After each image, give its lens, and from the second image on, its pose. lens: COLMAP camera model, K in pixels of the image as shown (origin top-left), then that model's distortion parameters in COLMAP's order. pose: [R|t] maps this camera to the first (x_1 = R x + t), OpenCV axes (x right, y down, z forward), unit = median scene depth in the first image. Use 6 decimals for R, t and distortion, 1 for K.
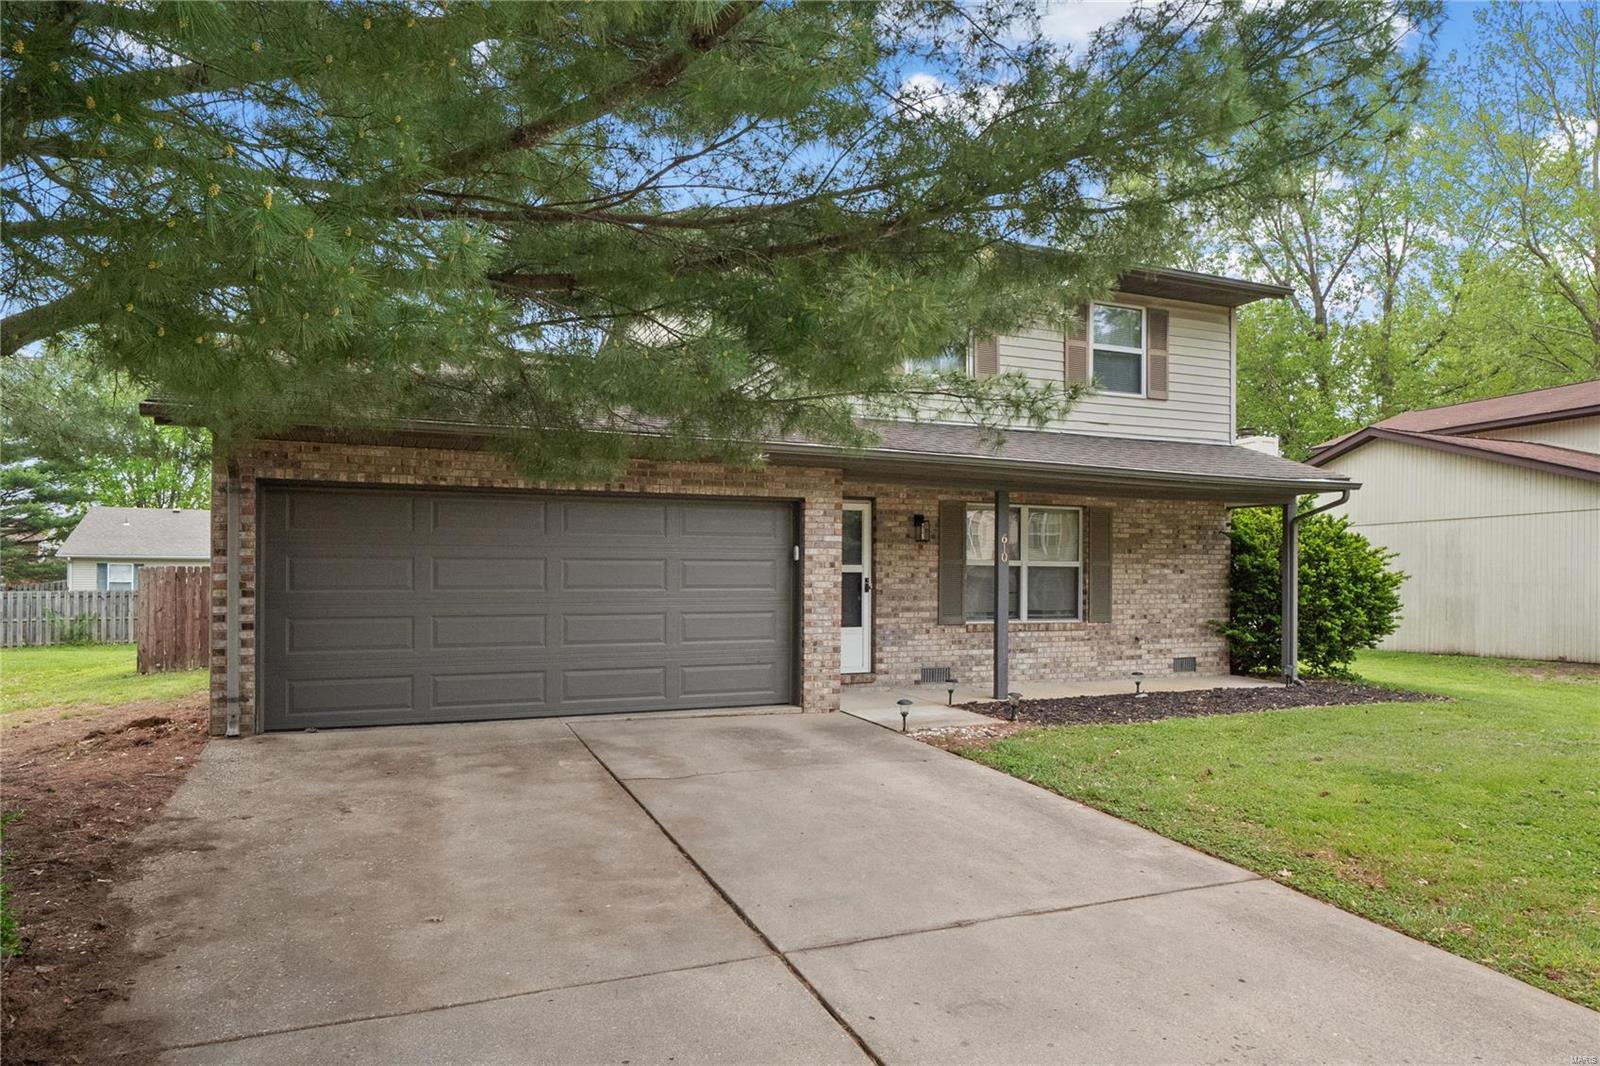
lens RADIAL K [[1036.2, 0, 800.1], [0, 1036.2, 541.7], [0, 0, 1]] dist [-0.002065, 0.000061]
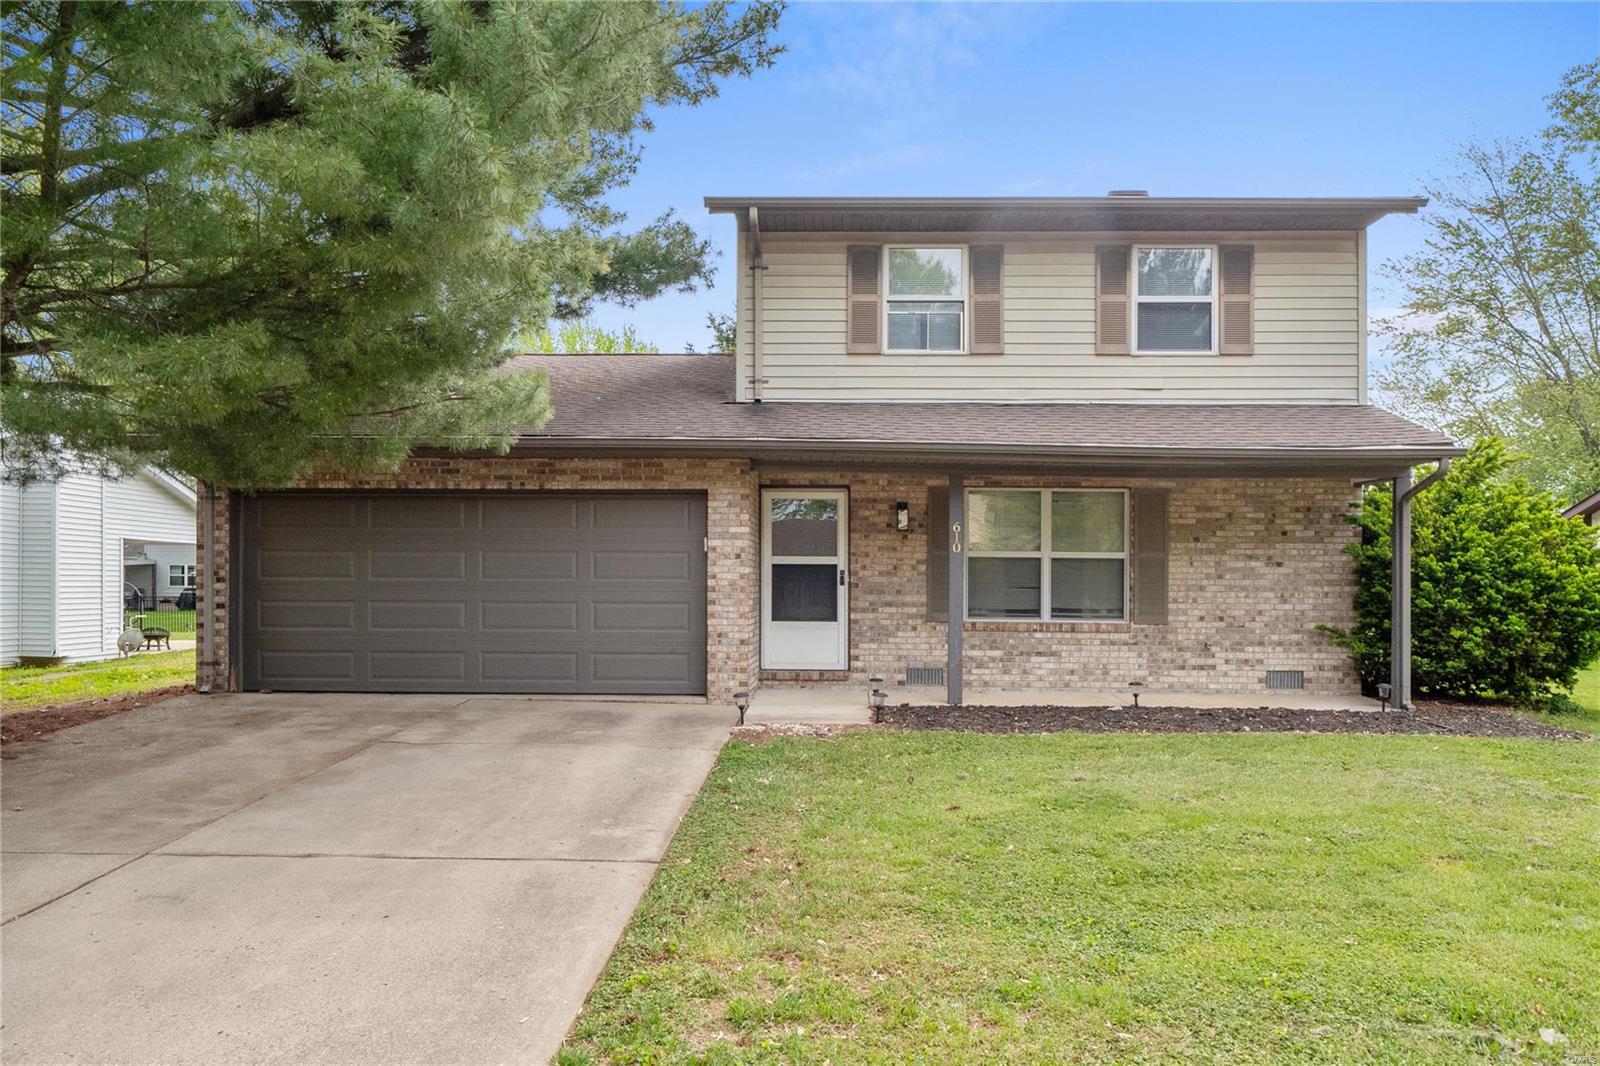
lens RADIAL K [[1178.1, 0, 800.5], [0, 1178.1, 528.5], [0, 0, 1]] dist [0.001604, -0.000819]
pose [[0.903445, -0.012190, -0.428531, 0.482290], [0.010435, 0.999925, -0.006445, 0.003144], [0.428577, 0.001351, 0.903504, 0.007268]]
